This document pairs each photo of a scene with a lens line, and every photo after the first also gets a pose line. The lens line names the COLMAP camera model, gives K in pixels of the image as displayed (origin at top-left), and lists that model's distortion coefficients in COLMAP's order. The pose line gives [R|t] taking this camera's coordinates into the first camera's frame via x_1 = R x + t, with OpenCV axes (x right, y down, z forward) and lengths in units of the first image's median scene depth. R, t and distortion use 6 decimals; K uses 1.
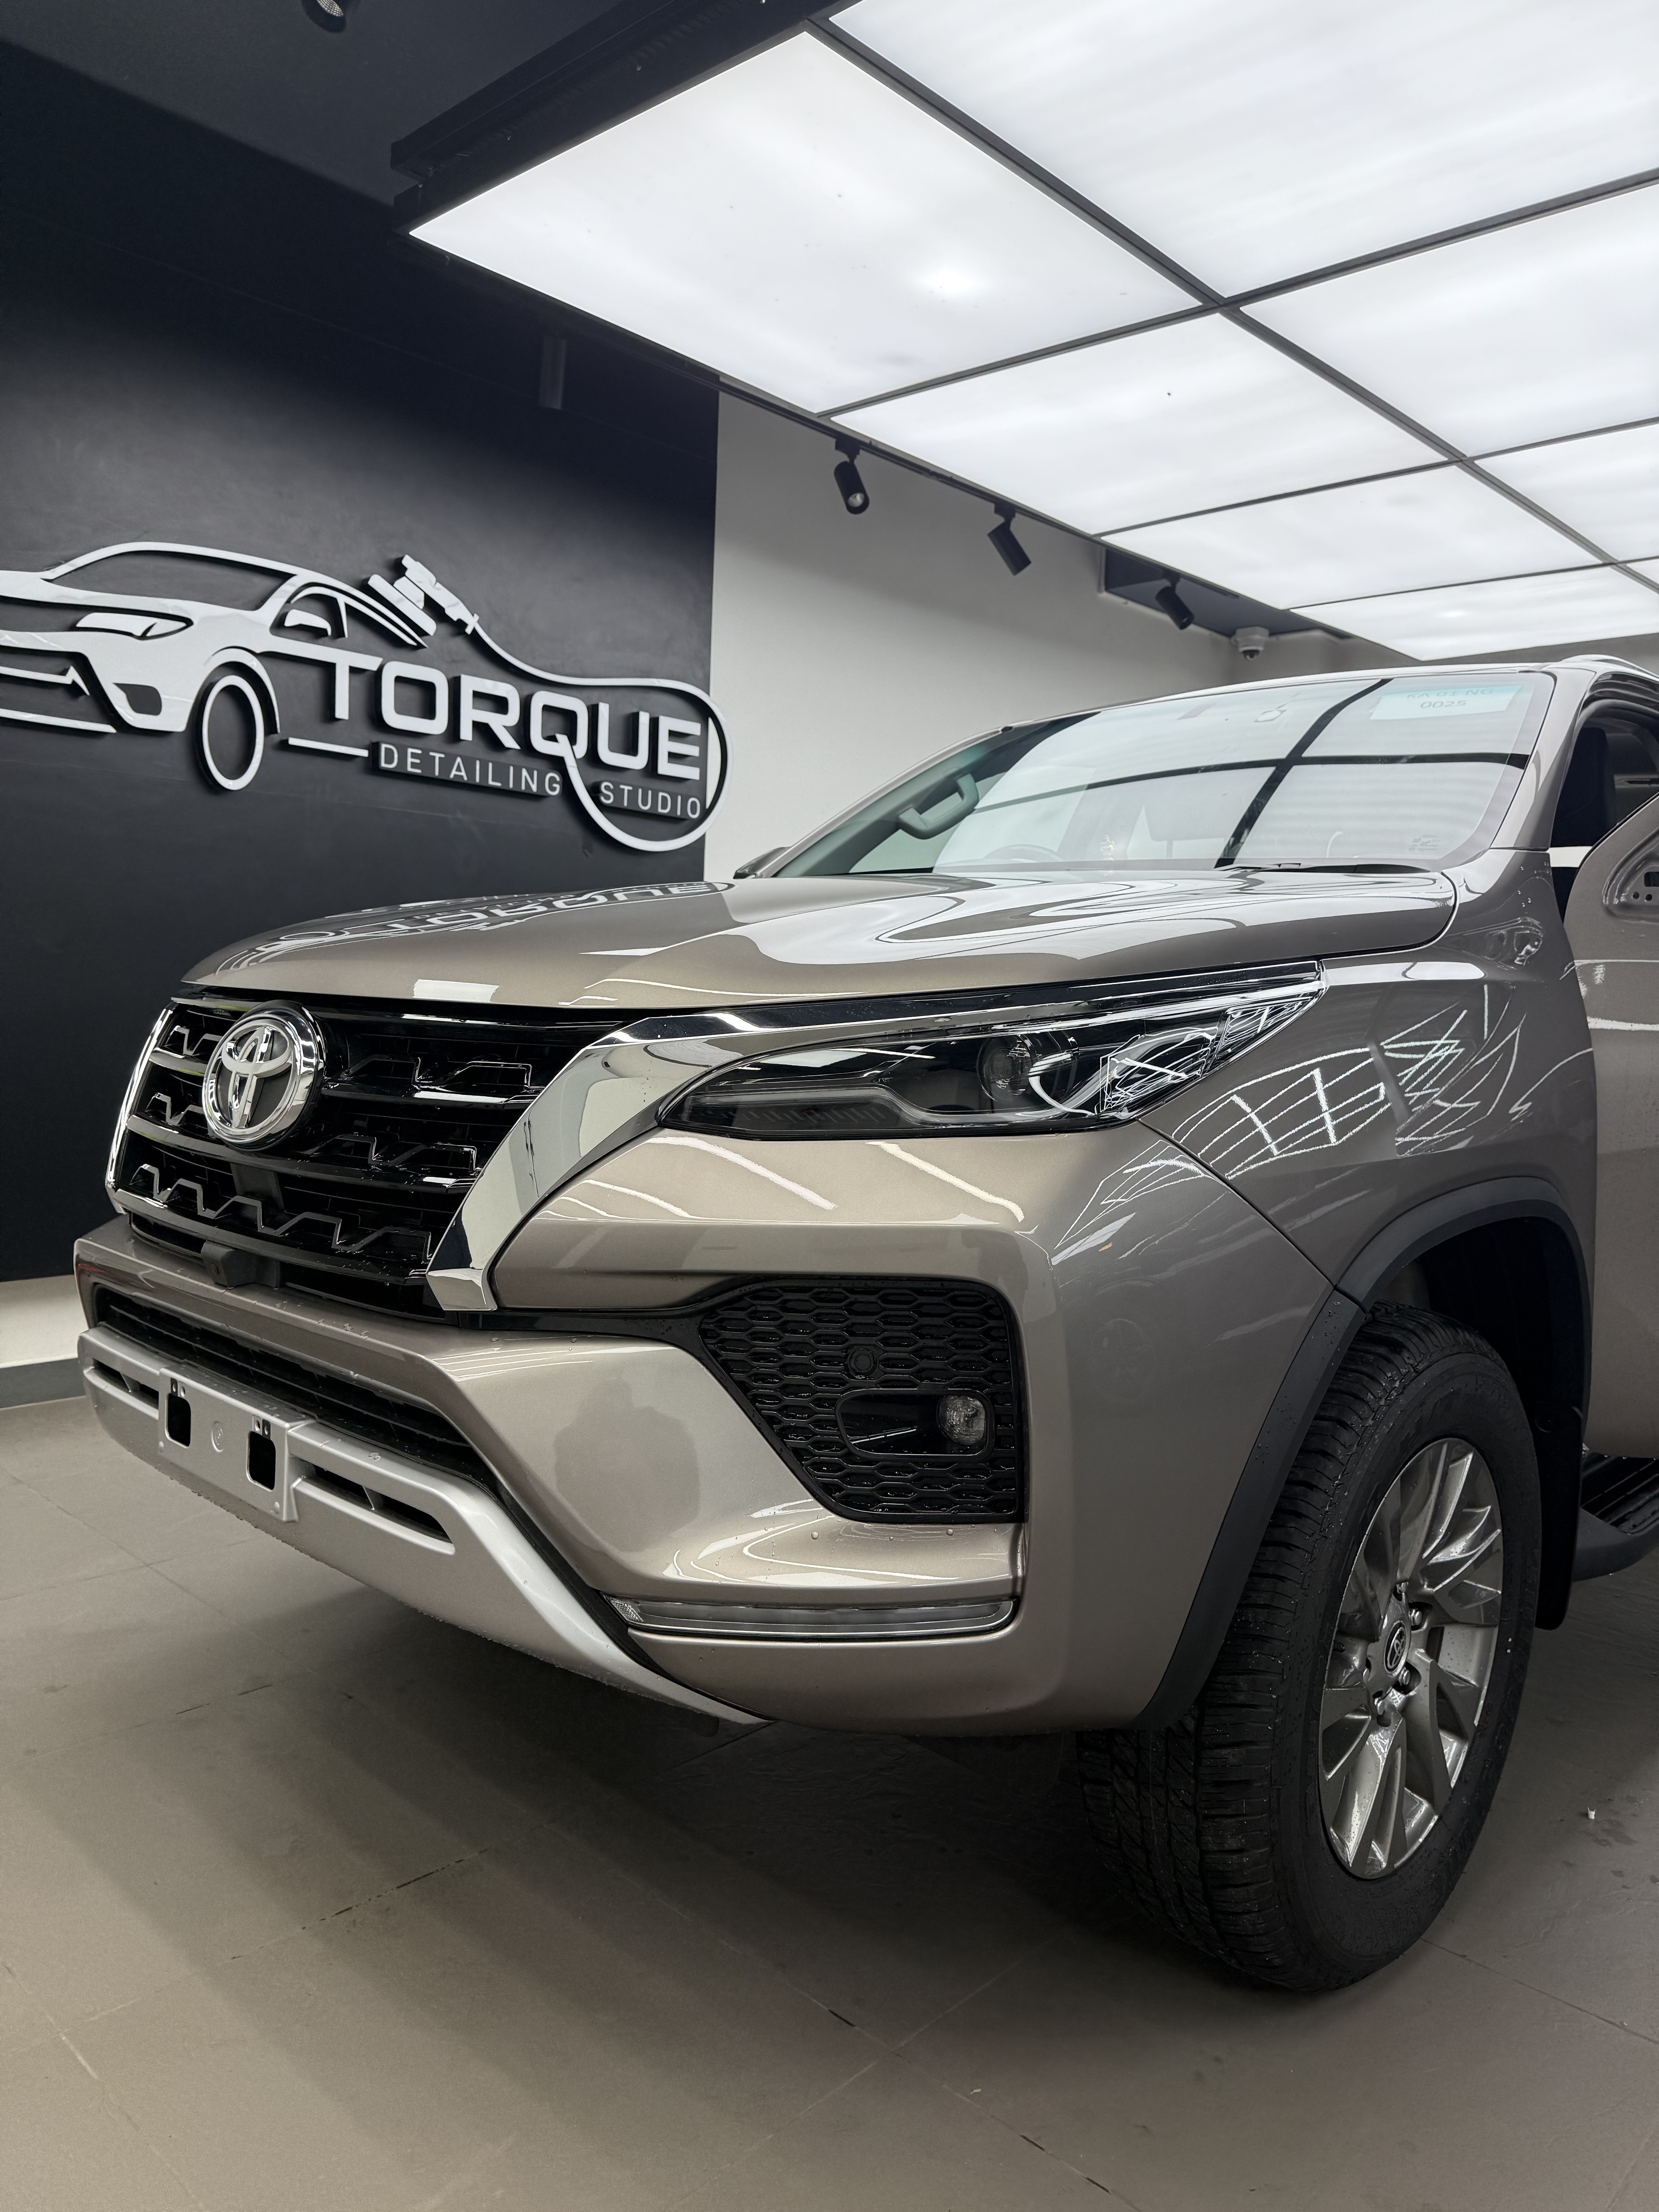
lens RADIAL K [[1564.6, 0, 827.5], [0, 1564.6, 1119.2], [0, 0, 1]] dist [0.143025, -0.270201]
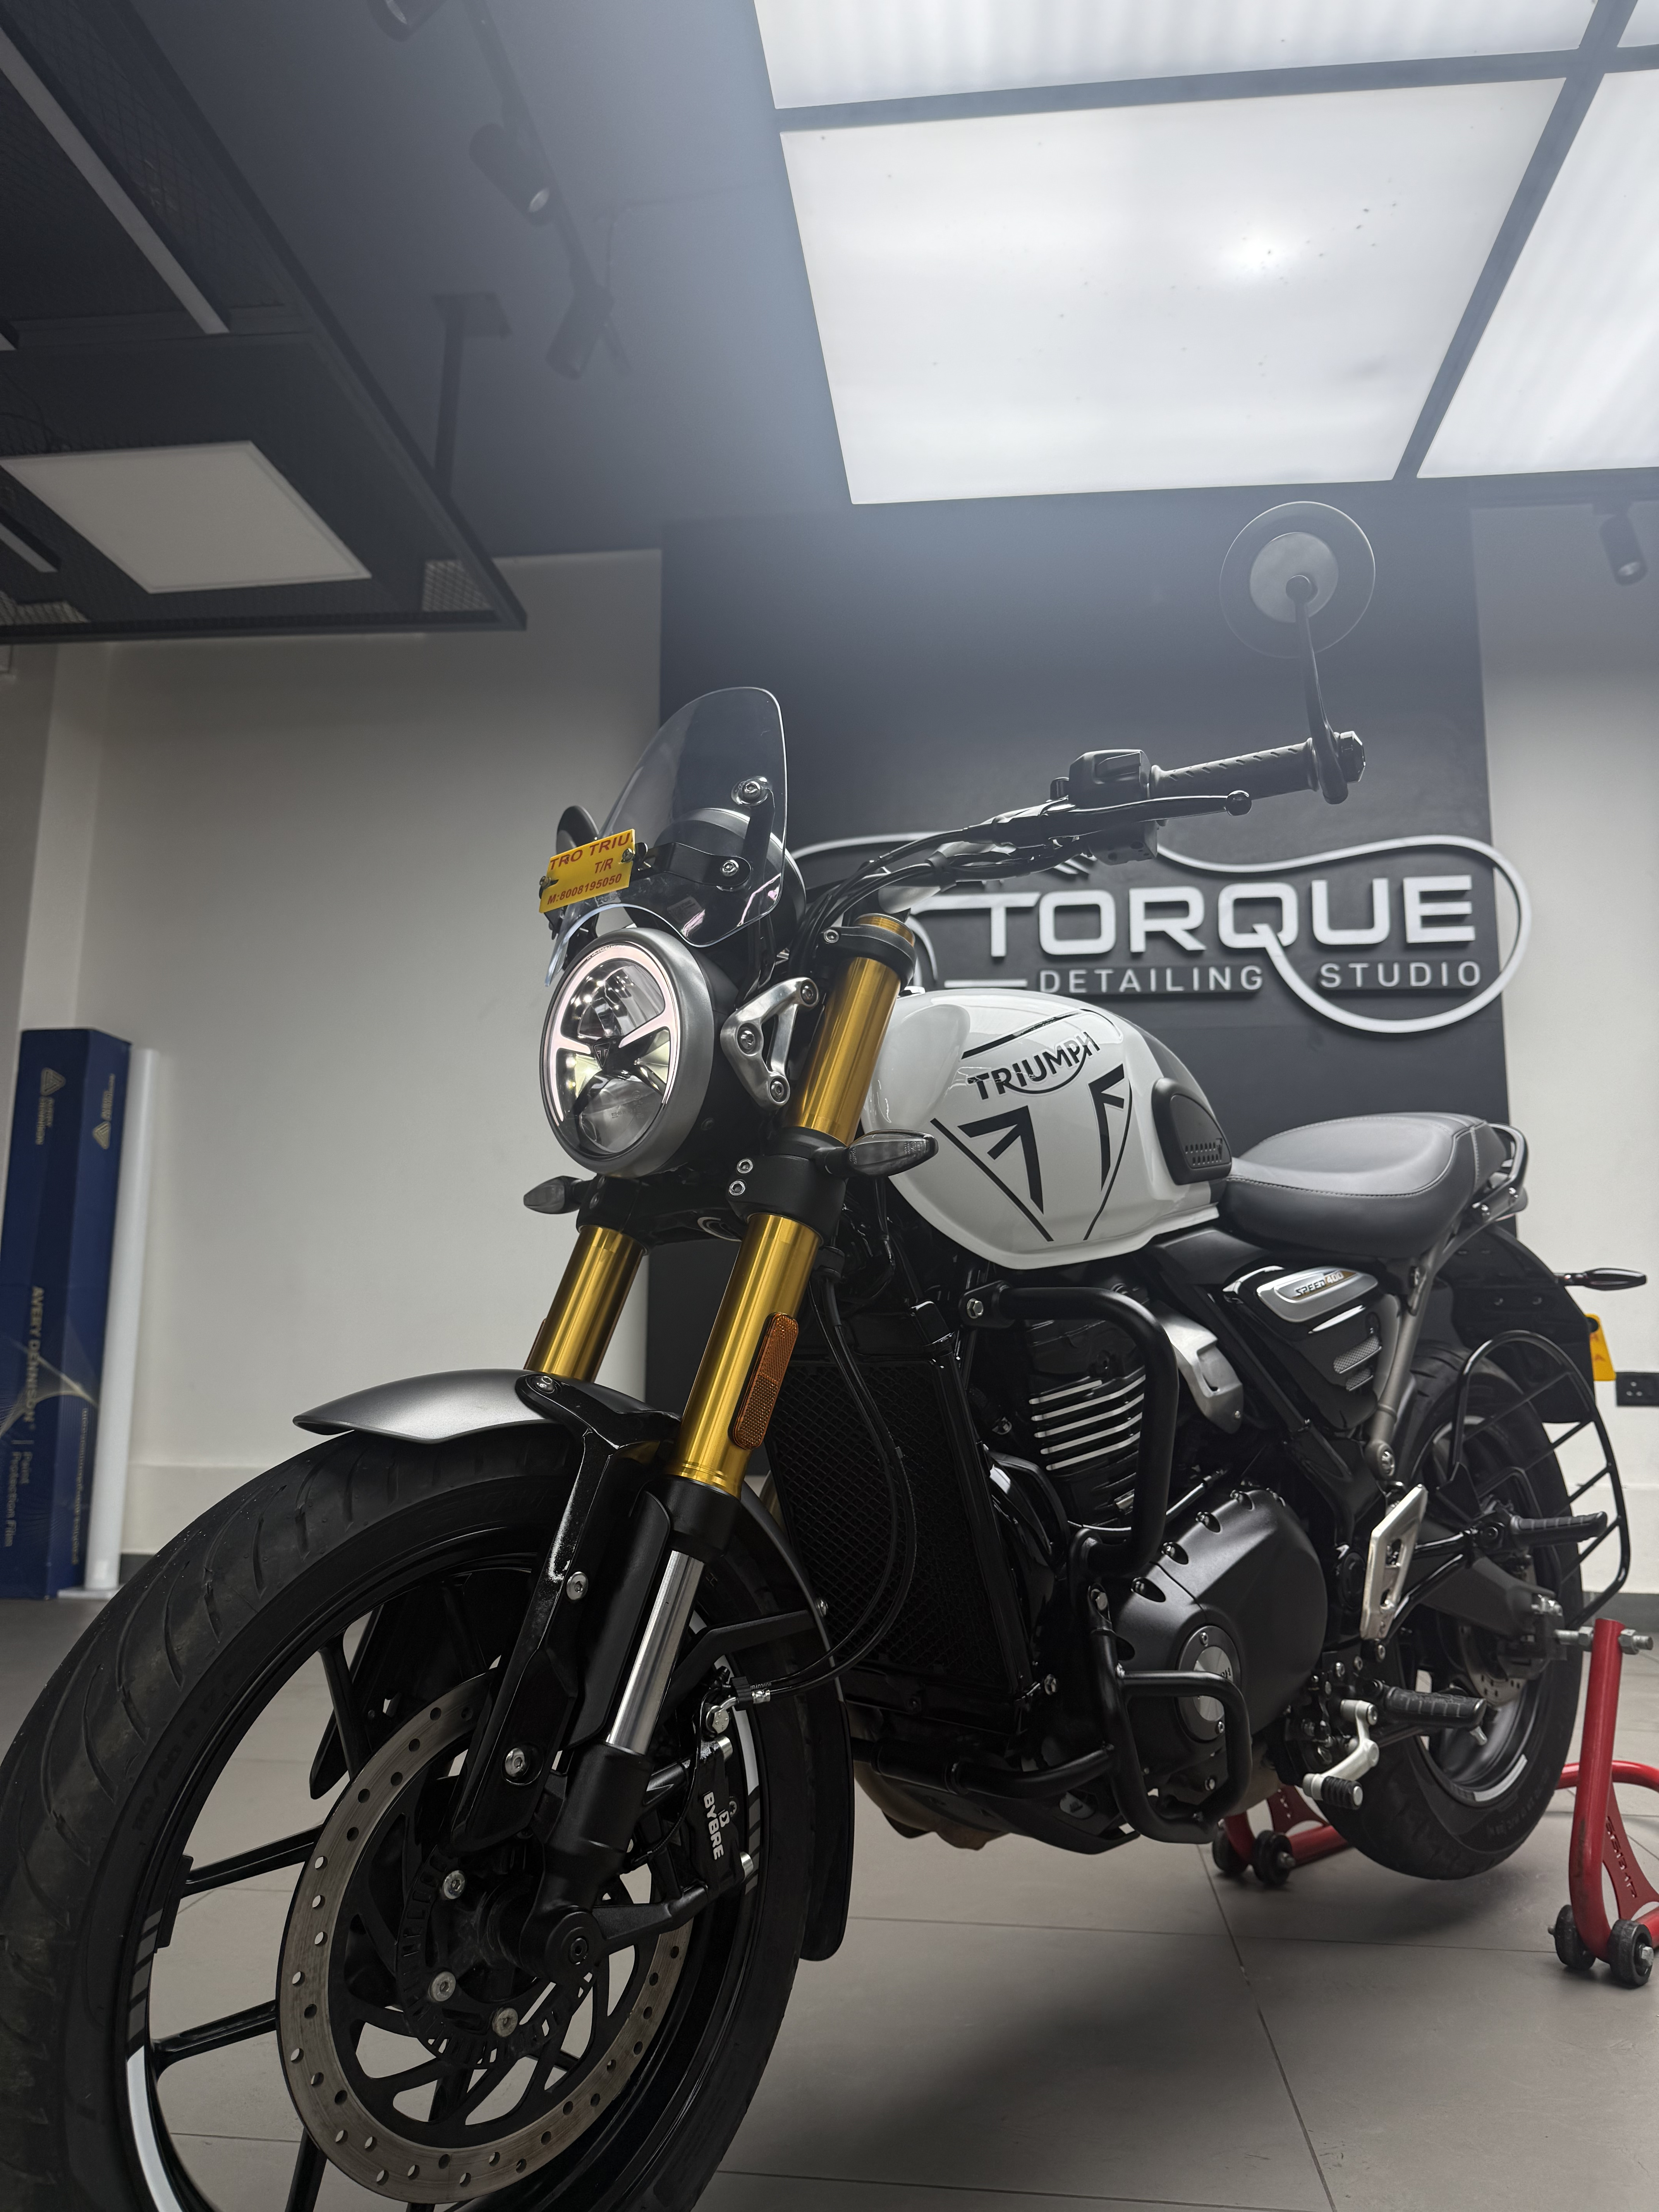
lens RADIAL K [[1564.6, 0, 827.5], [0, 1564.6, 1119.2], [0, 0, 1]] dist [0.143025, -0.270201]
pose [[0.601701, -0.170940, -0.780215, 0.391422], [-0.046902, 0.967583, -0.248161, 0.107836], [0.797343, 0.185913, 0.574178, 0.314689]]
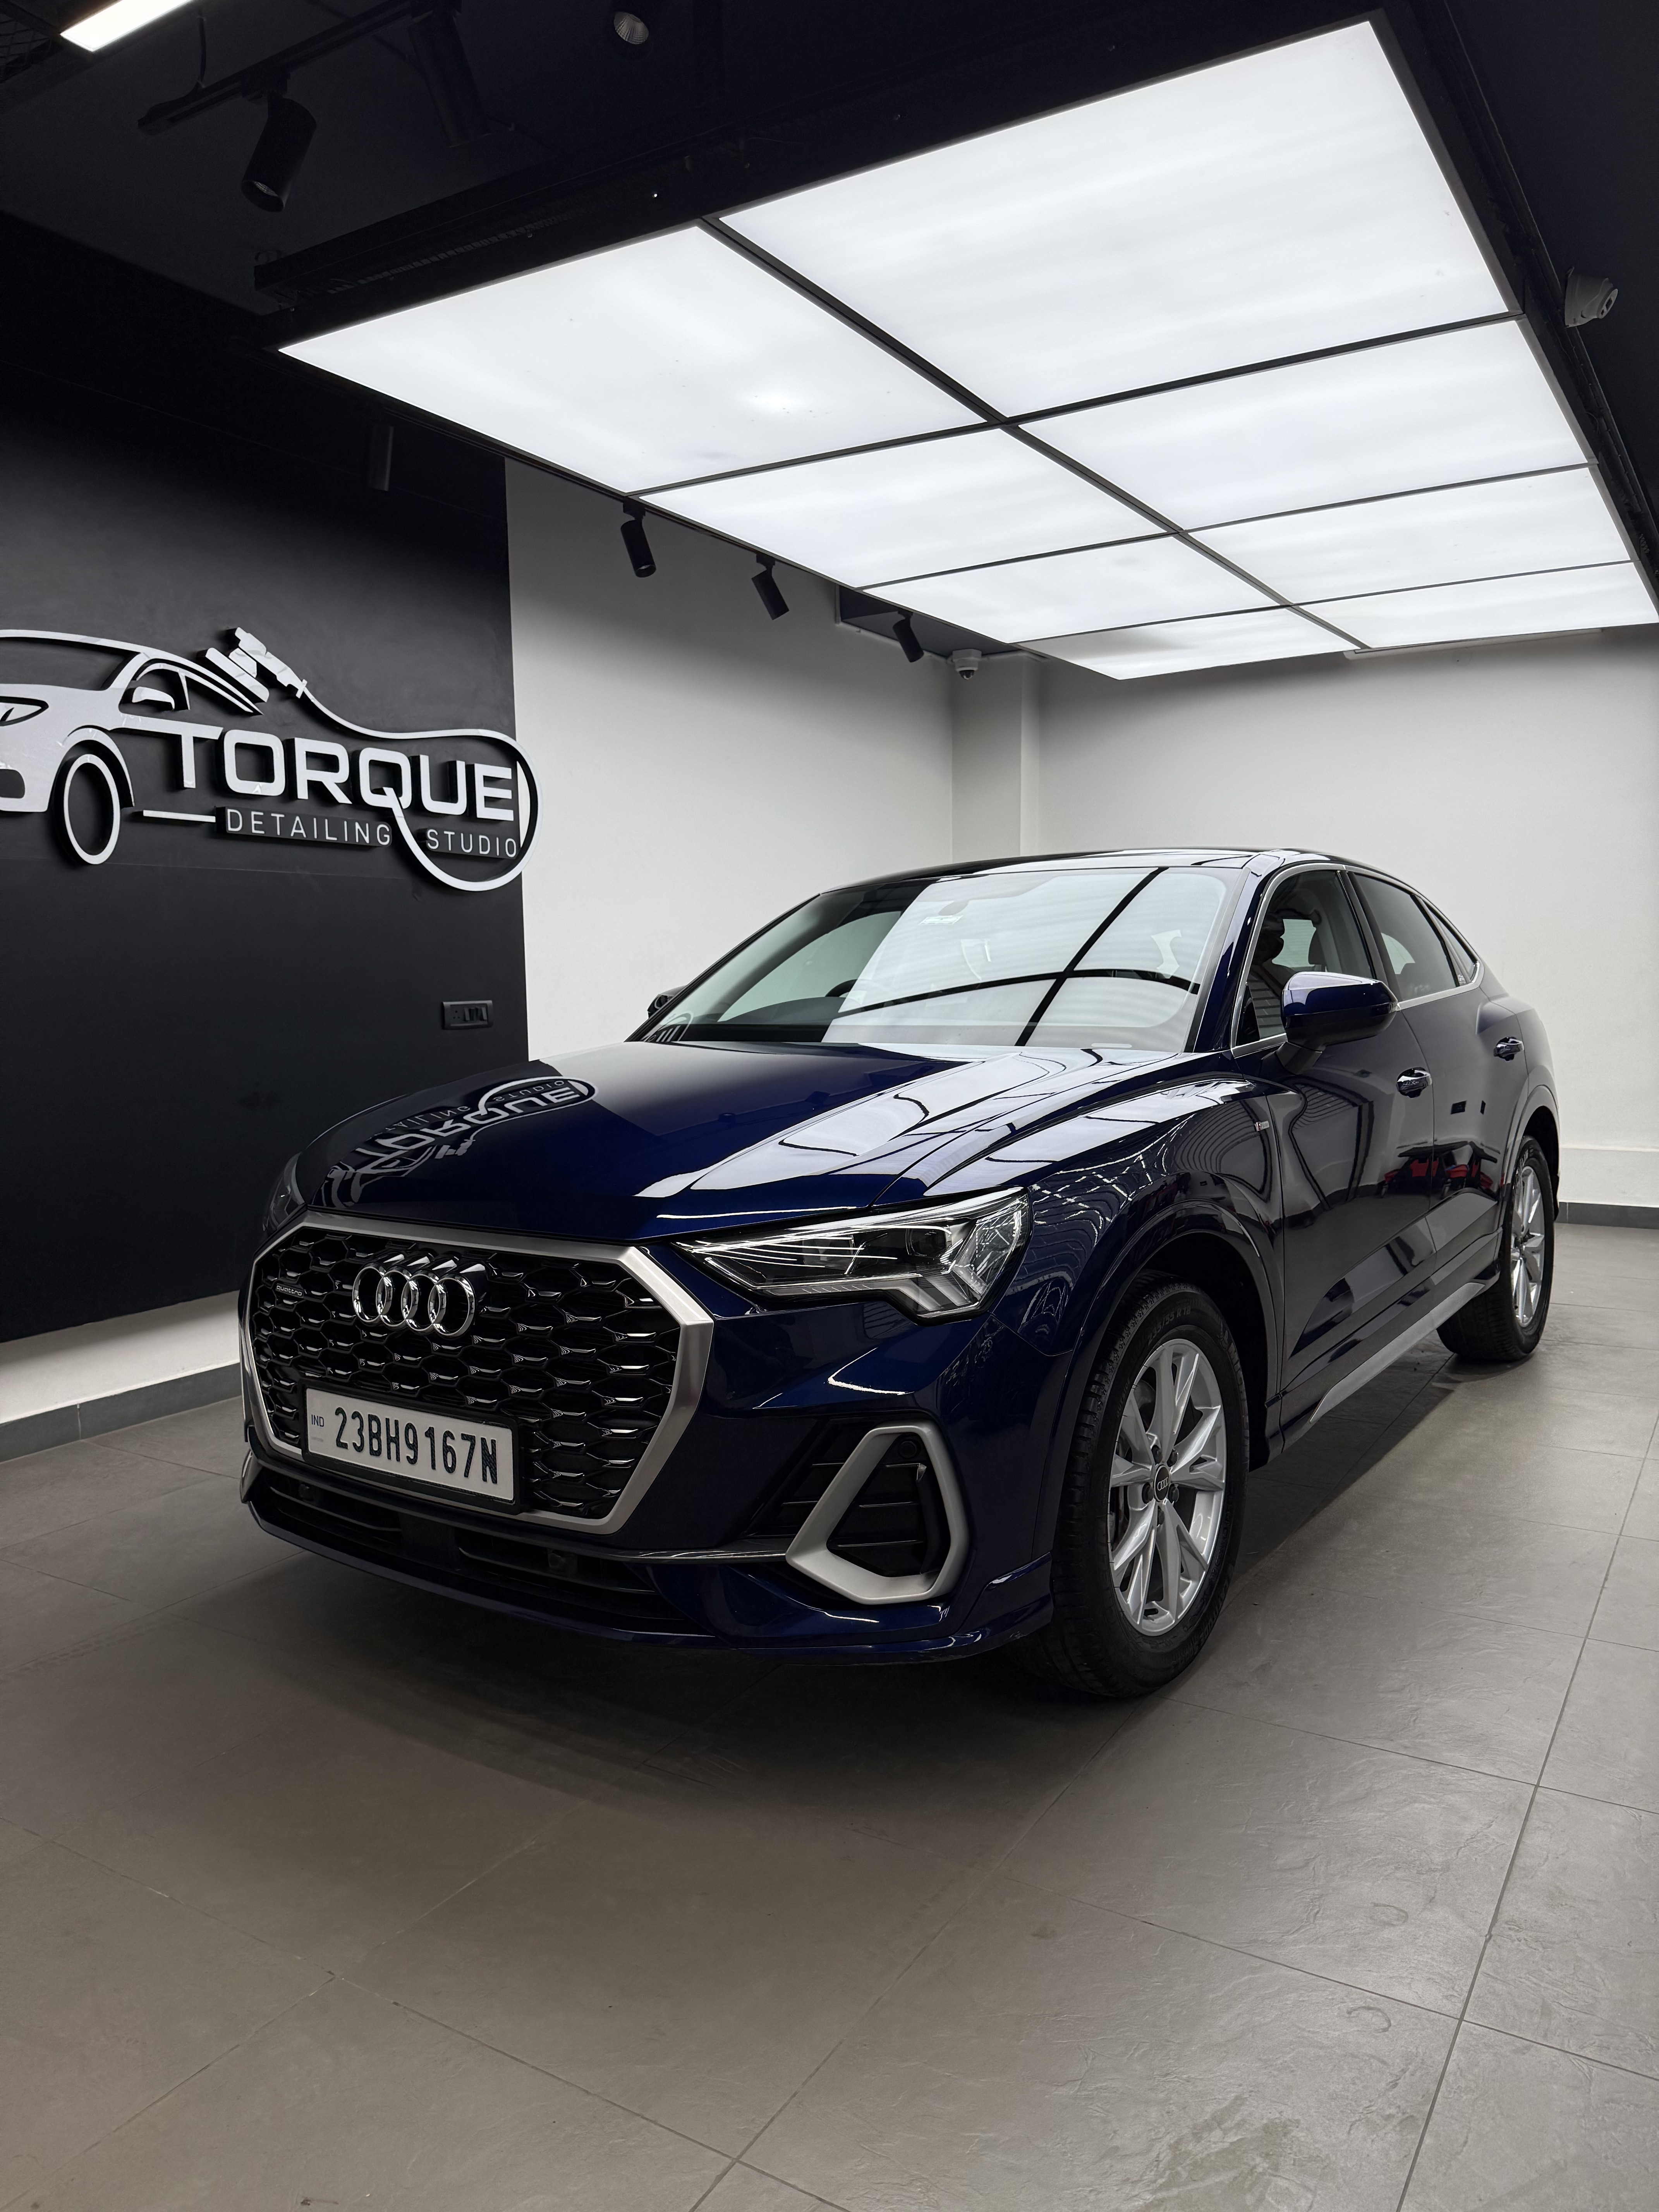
lens RADIAL K [[1566.4, 0, 838.8], [0, 1566.4, 1107.9], [0, 0, 1]] dist [0.098169, -0.199676]
pose [[0.976185, -0.076517, 0.202997, -0.111138], [0.074940, 0.997068, 0.015456, -0.026912], [-0.203585, 0.000125, 0.979057, -0.089124]]
